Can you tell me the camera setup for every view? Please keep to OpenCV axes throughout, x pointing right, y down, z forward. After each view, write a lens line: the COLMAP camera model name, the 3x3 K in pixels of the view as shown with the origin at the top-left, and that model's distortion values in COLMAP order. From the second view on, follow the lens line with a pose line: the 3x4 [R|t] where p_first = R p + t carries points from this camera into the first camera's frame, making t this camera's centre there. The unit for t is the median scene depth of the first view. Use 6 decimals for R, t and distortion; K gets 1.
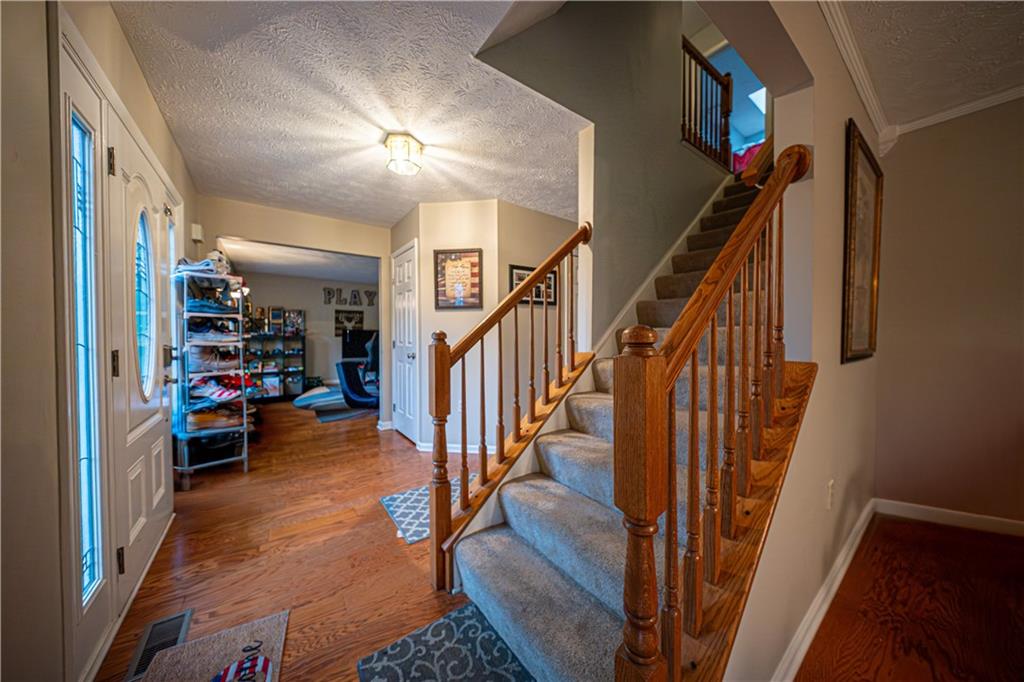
lens RADIAL K [[338.8, 0, 512.5], [0, 338.8, 338.1], [0, 0, 1]] dist [-0.001112, -0.000045]
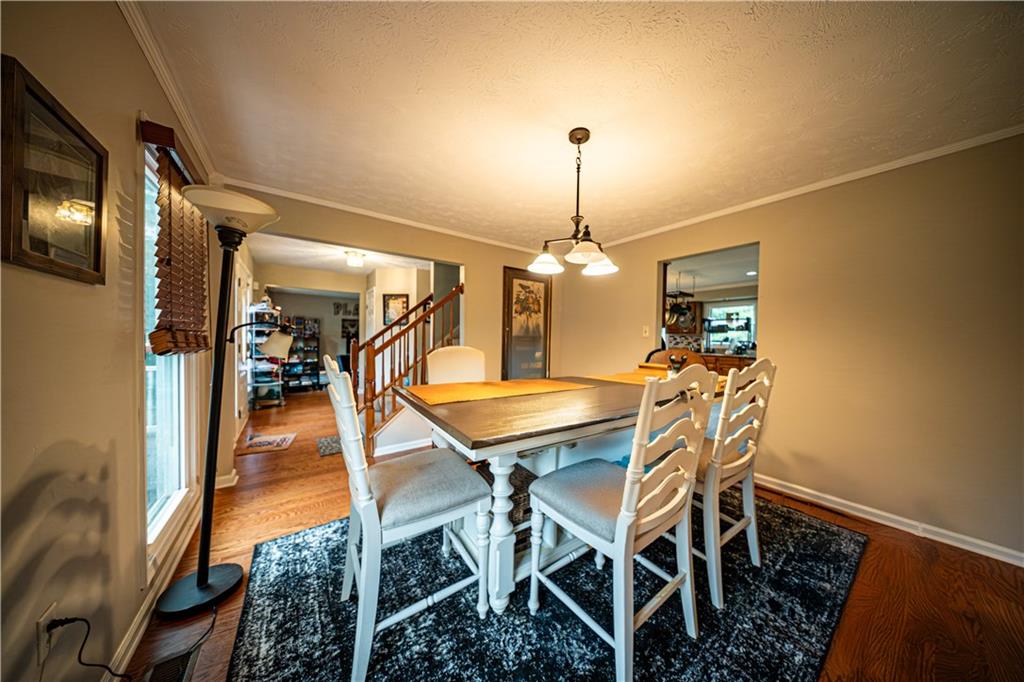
lens RADIAL K [[301.8, 0, 518.3], [0, 301.8, 342.0], [0, 0, 1]] dist [0.007780, 0.000012]
pose [[0.999776, 0.017458, 0.011936, 0.216305], [-0.017506, 0.999839, 0.003953, -0.006421], [-0.011865, -0.004161, 0.999921, -0.292976]]
